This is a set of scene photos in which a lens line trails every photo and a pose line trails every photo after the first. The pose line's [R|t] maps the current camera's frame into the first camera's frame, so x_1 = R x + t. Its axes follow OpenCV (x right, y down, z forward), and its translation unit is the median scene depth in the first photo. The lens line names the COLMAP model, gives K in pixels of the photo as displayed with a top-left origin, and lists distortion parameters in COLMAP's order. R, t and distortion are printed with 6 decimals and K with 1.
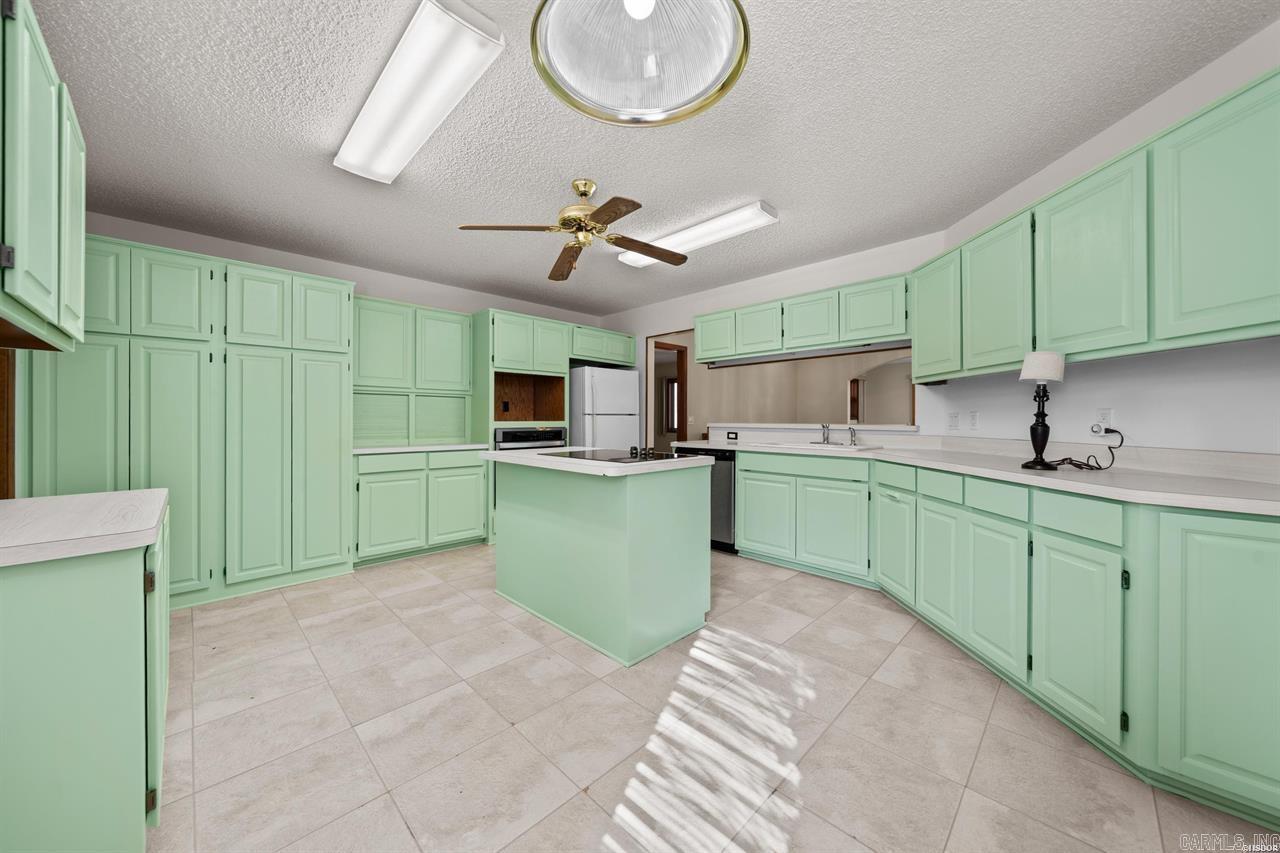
lens RADIAL K [[444.5, 0, 639.5], [0, 444.5, 421.7], [0, 0, 1]] dist [-0.005809, 0.000027]
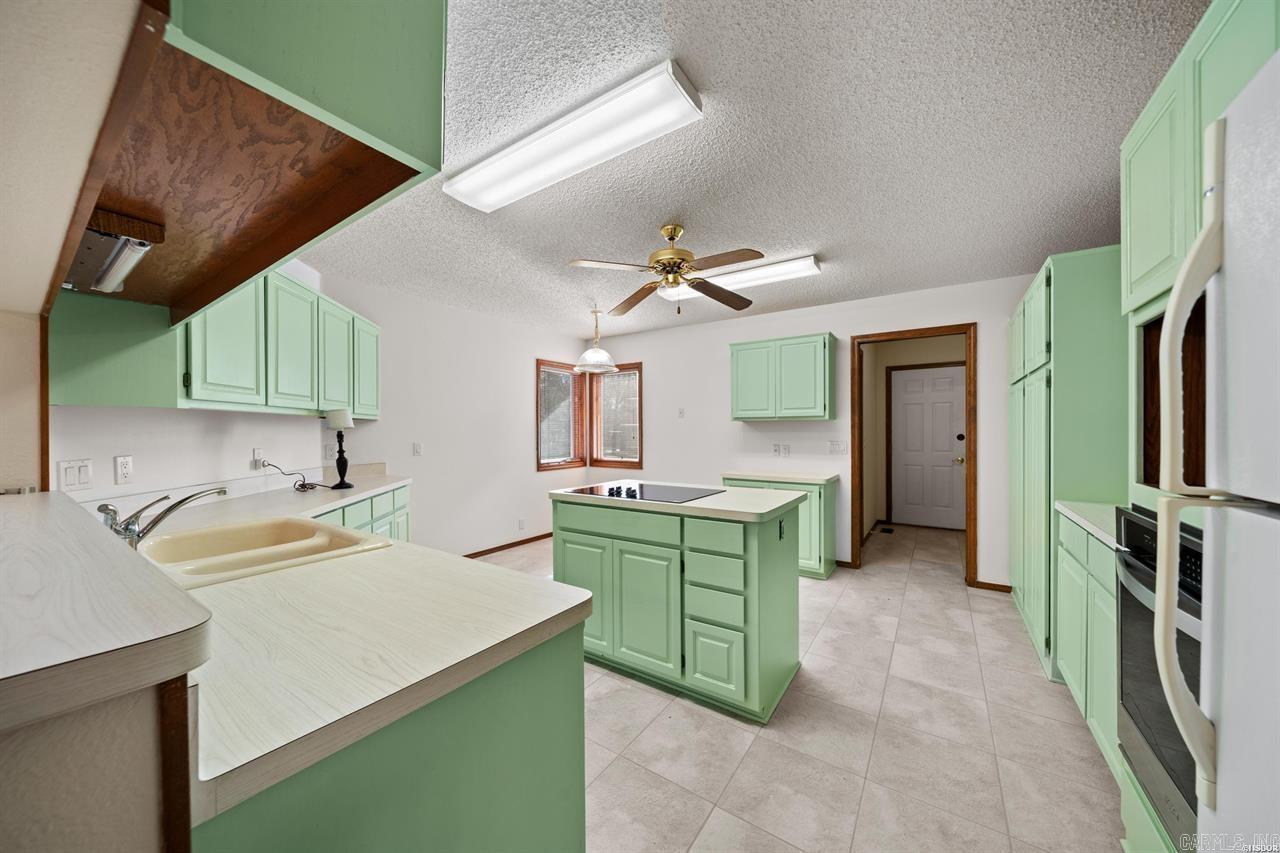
lens RADIAL K [[444.5, 0, 639.0], [0, 444.5, 430.5], [0, 0, 1]] dist [-0.005809, 0.000027]
pose [[-0.984125, 0.002655, -0.177457, 0.131006], [0.002195, 0.999994, 0.002791, -0.063815], [0.177464, 0.002357, -0.984125, 1.937746]]
